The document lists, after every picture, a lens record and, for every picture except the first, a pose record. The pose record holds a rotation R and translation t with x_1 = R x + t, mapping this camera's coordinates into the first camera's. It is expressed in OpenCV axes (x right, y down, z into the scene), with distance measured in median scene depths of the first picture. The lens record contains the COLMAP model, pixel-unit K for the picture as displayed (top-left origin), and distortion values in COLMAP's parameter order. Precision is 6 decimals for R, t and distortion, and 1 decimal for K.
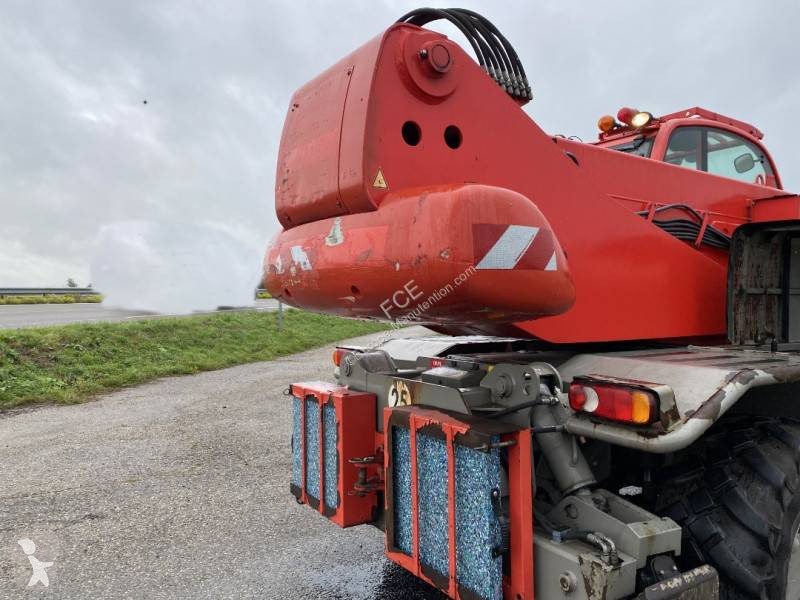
lens RADIAL K [[611.9, 0, 393.4], [0, 611.9, 296.3], [0, 0, 1]] dist [0.023870, -0.014595]
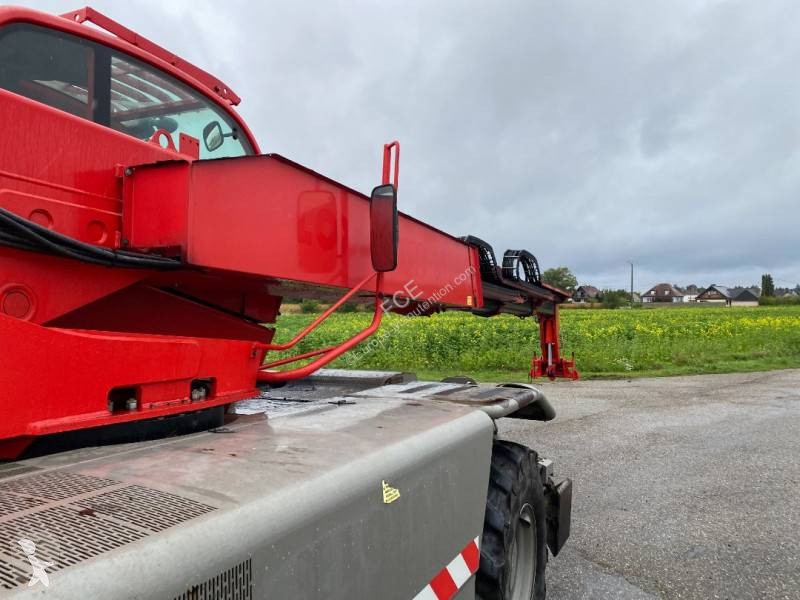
lens RADIAL K [[611.9, 0, 393.4], [0, 611.9, 296.3], [0, 0, 1]] dist [0.023870, -0.014595]
pose [[0.851284, 0.026303, 0.524046, 0.474866], [-0.011034, 0.999419, -0.032239, -0.025624], [-0.524590, 0.021663, 0.851079, 0.397561]]
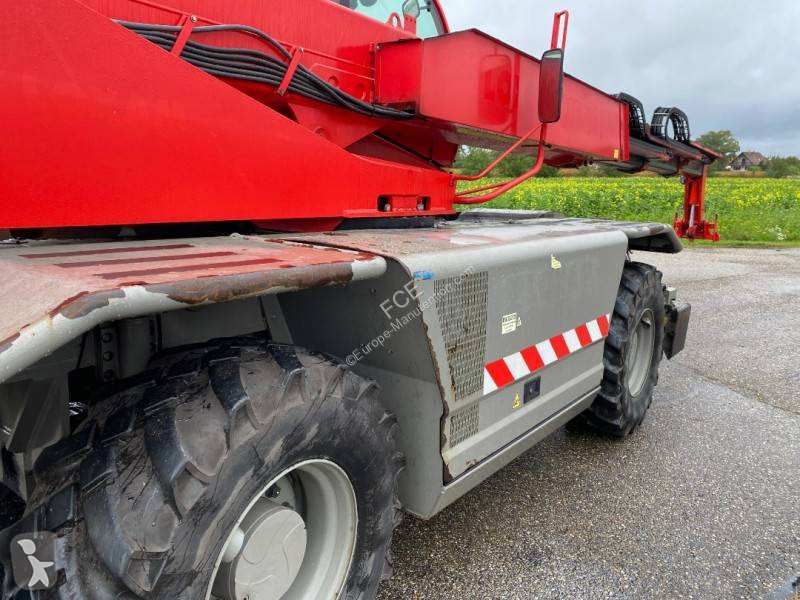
lens RADIAL K [[604.6, 0, 400.0], [0, 604.6, 300.0], [0, 0, 1]] dist [0.011548, -0.008687]
pose [[0.940161, -0.038715, 0.338525, 0.320482], [-0.030800, 0.979800, 0.197594, 0.008541], [-0.339337, -0.196197, 0.919977, 0.212800]]
